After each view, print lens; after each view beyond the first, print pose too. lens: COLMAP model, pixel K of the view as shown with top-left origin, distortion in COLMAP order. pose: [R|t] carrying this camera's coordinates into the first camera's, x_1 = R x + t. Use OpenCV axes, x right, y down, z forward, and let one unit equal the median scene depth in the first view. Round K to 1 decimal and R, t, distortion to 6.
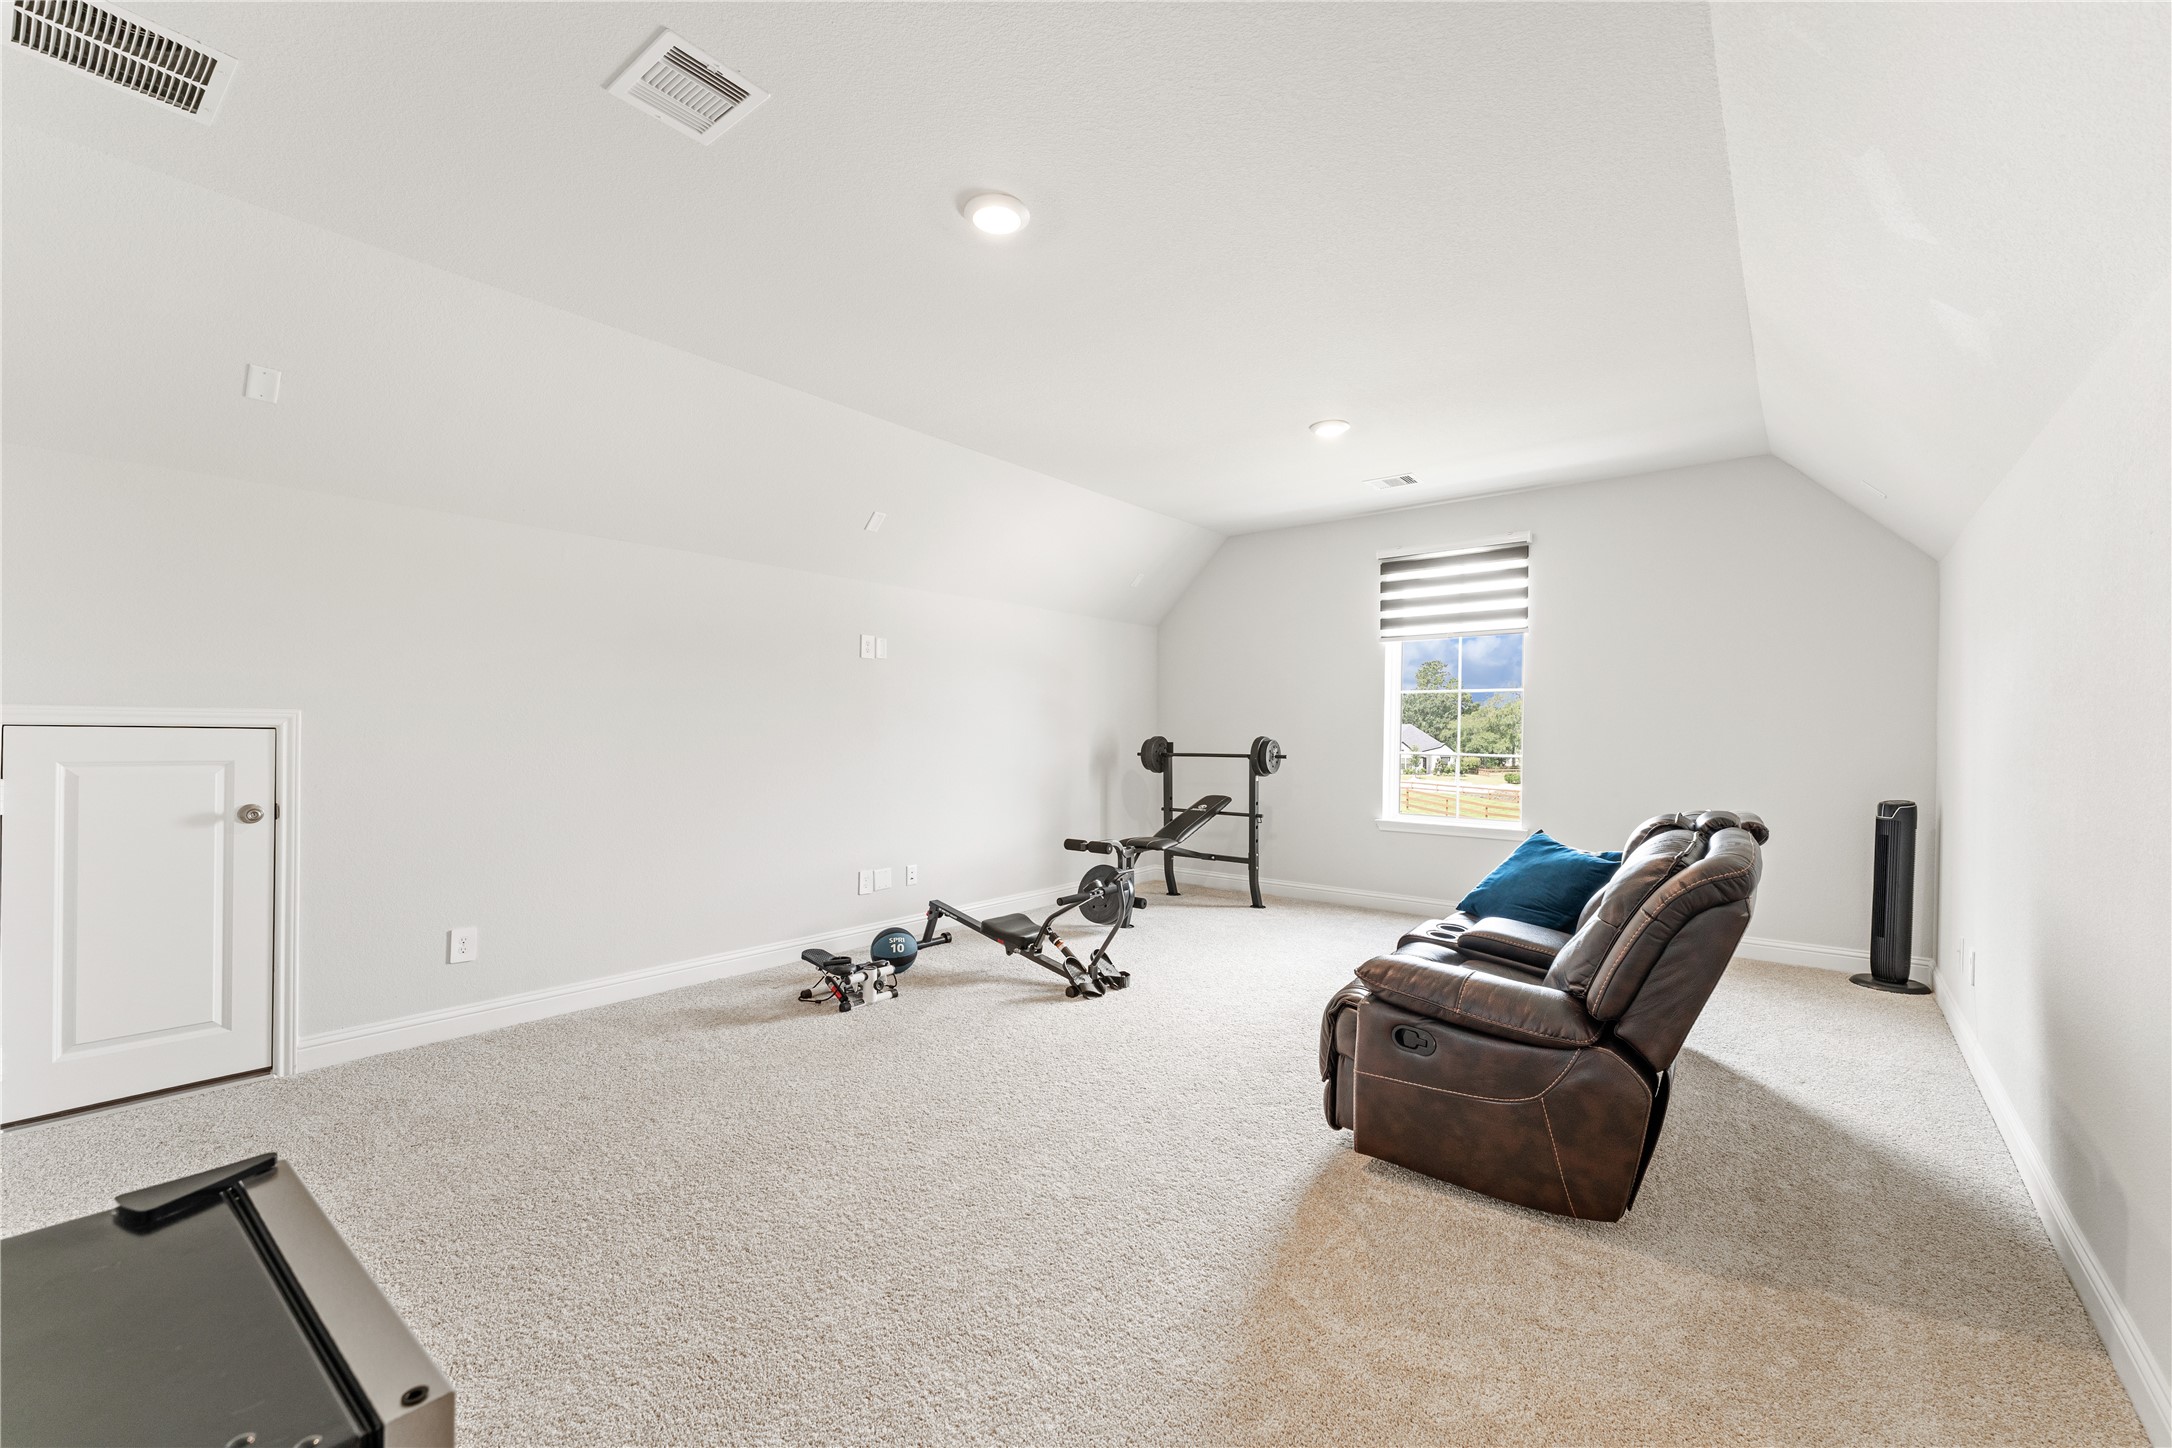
lens RADIAL K [[886.5, 0, 1086.0], [0, 886.5, 724.0], [0, 0, 1]] dist [-0.000441, -0.000044]
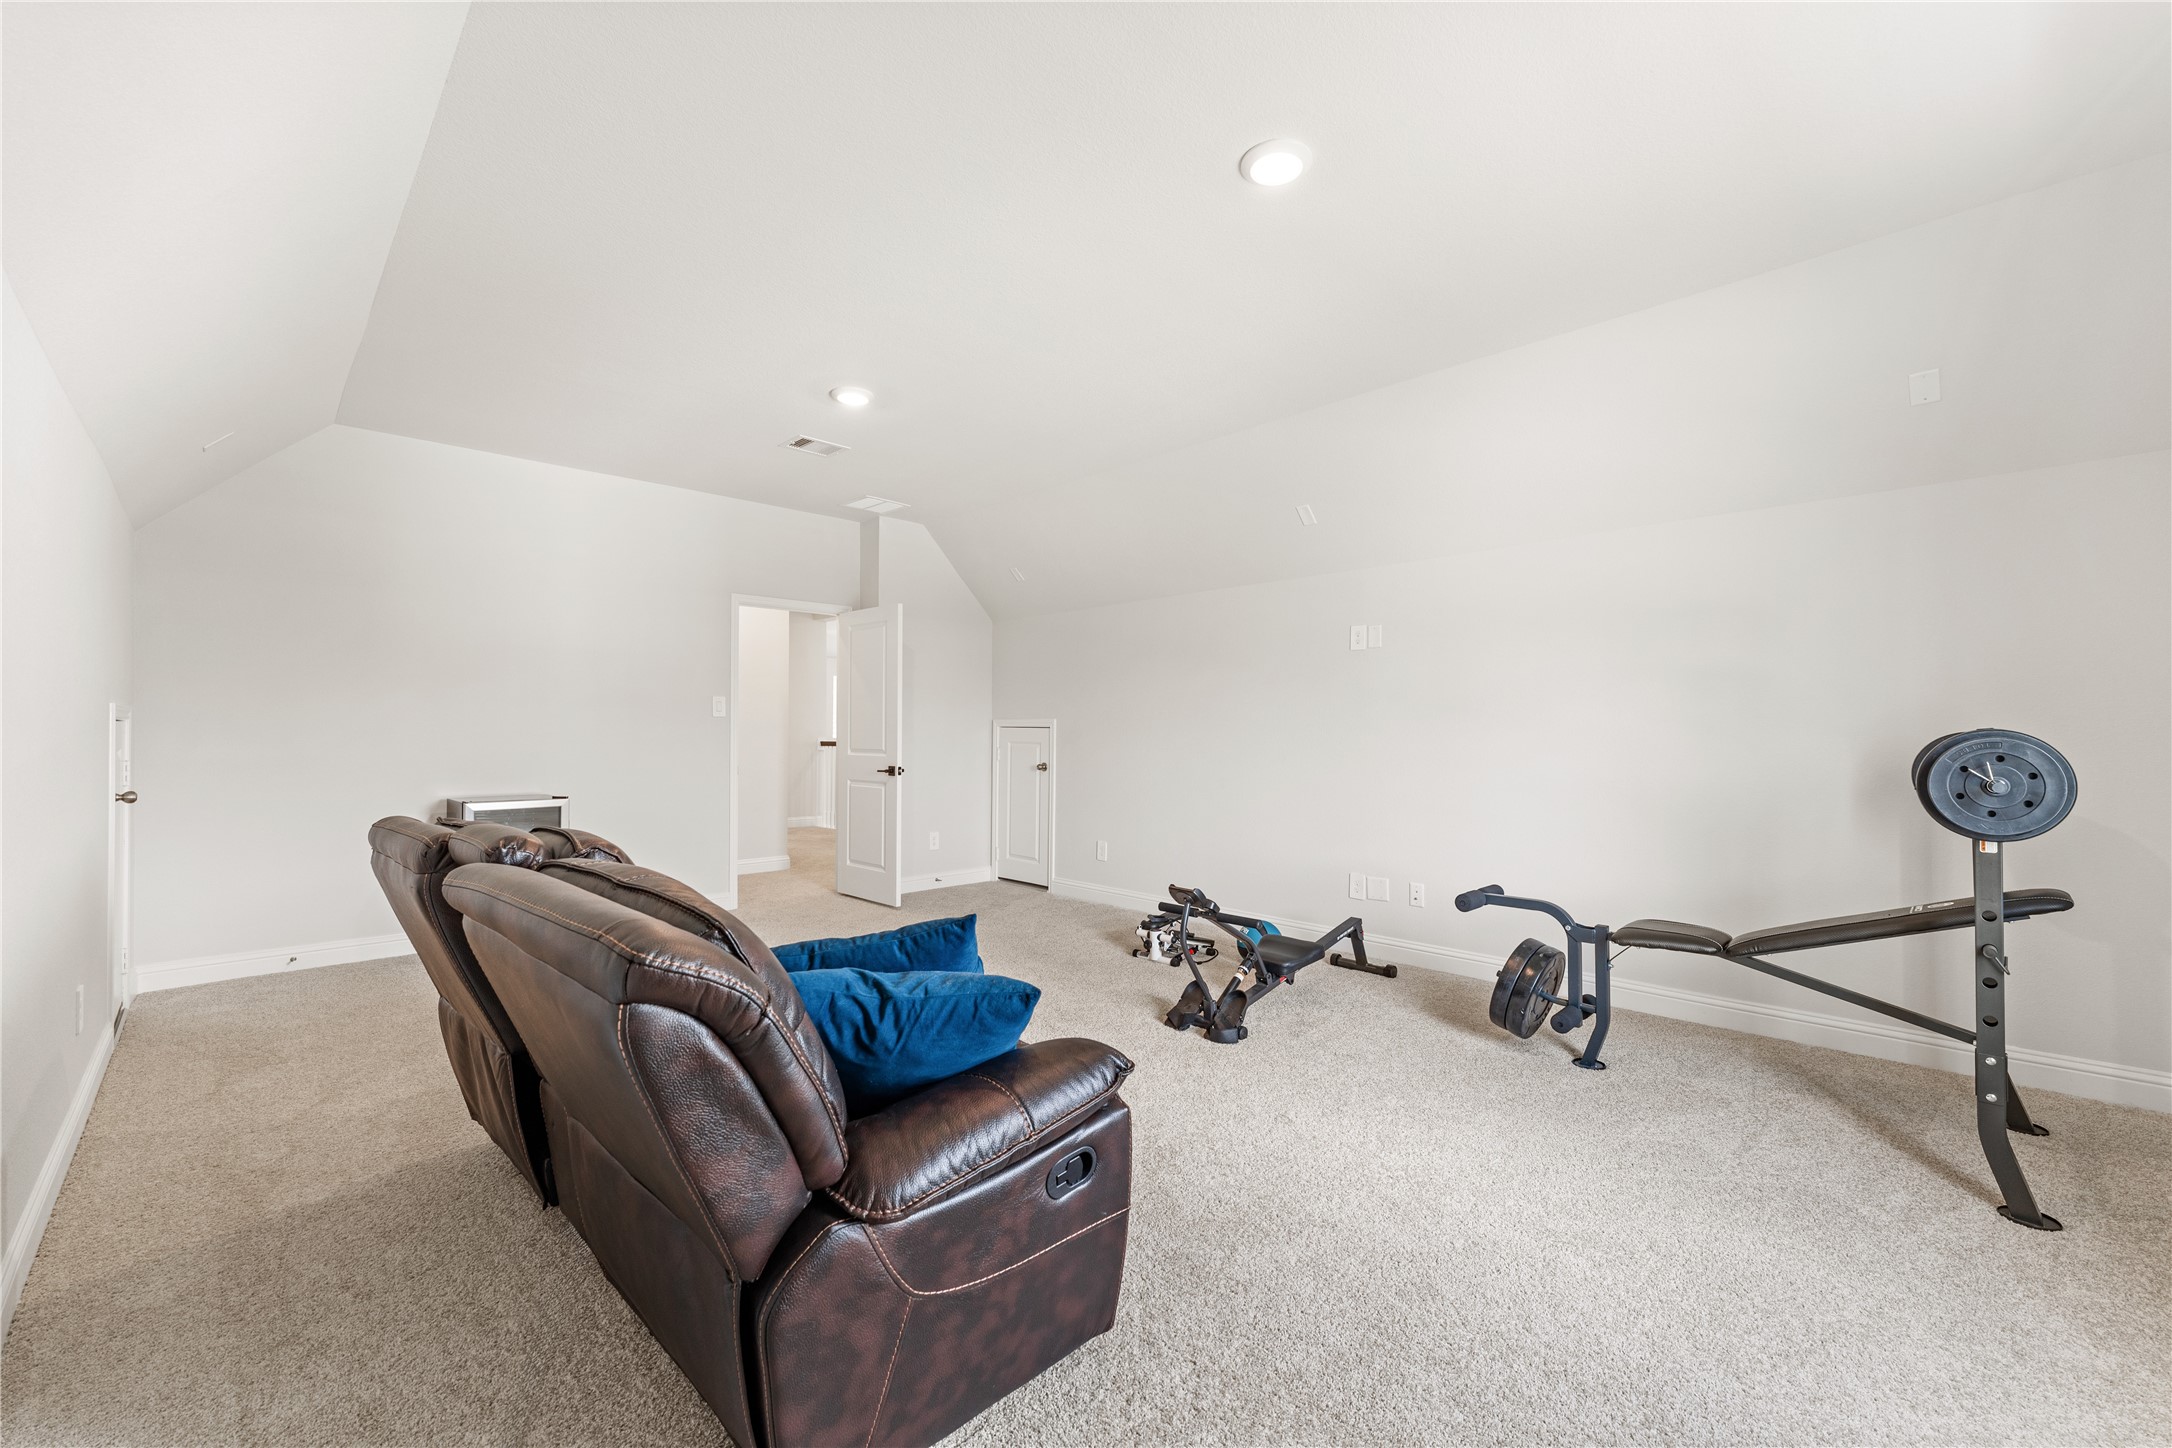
lens RADIAL K [[886.5, 0, 1086.0], [0, 886.5, 724.0], [0, 0, 1]] dist [-0.000441, -0.000044]
pose [[-0.128540, -0.003866, -0.991697, 0.721847], [0.010513, 0.999931, -0.005261, 0.006290], [0.991649, -0.011102, -0.128490, 0.837265]]
